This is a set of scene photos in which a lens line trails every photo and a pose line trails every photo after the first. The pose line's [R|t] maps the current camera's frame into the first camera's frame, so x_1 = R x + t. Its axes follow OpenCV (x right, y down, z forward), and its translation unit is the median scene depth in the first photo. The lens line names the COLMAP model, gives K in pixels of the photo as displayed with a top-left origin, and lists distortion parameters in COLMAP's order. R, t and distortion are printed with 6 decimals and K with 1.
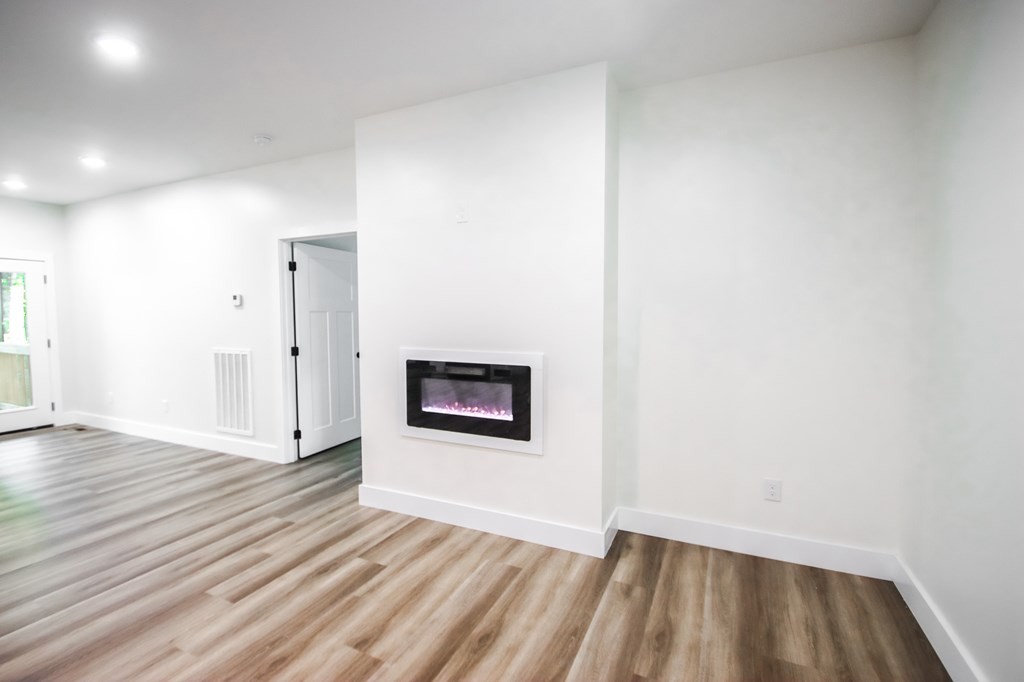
lens RADIAL K [[468.8, 0, 481.3], [0, 468.8, 345.4], [0, 0, 1]] dist [-0.002050, -0.011034]
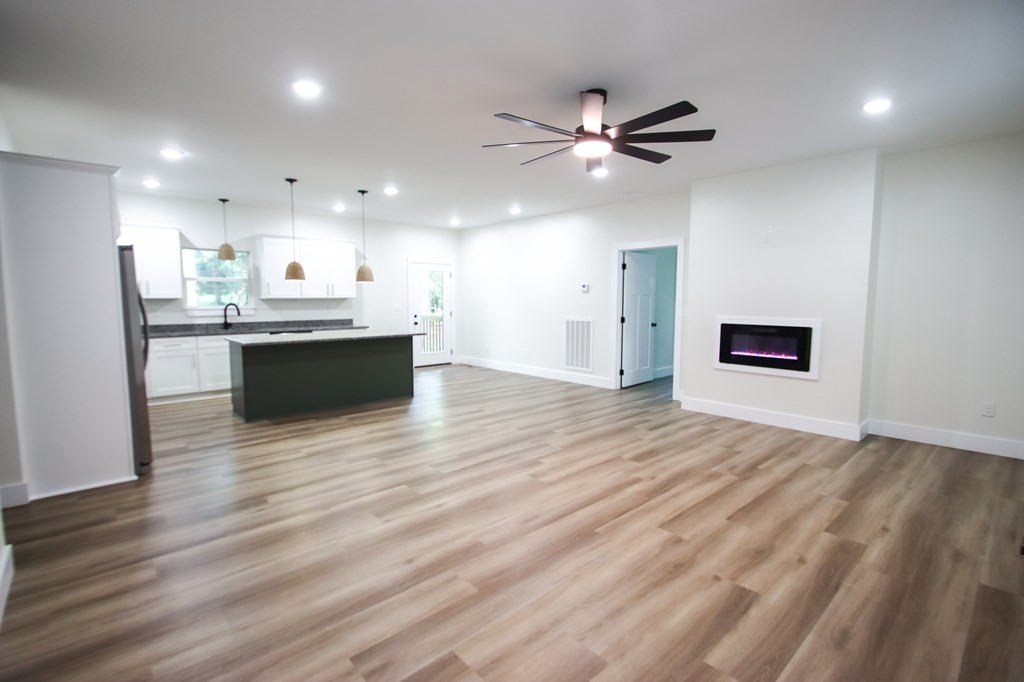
lens RADIAL K [[468.8, 0, 481.3], [0, 468.8, 345.4], [0, 0, 1]] dist [-0.002050, -0.011034]
pose [[0.925528, 0.041414, -0.376407, -0.320268], [-0.029476, 0.998865, 0.037421, 0.071436], [0.377530, -0.023539, 0.925698, -0.895688]]
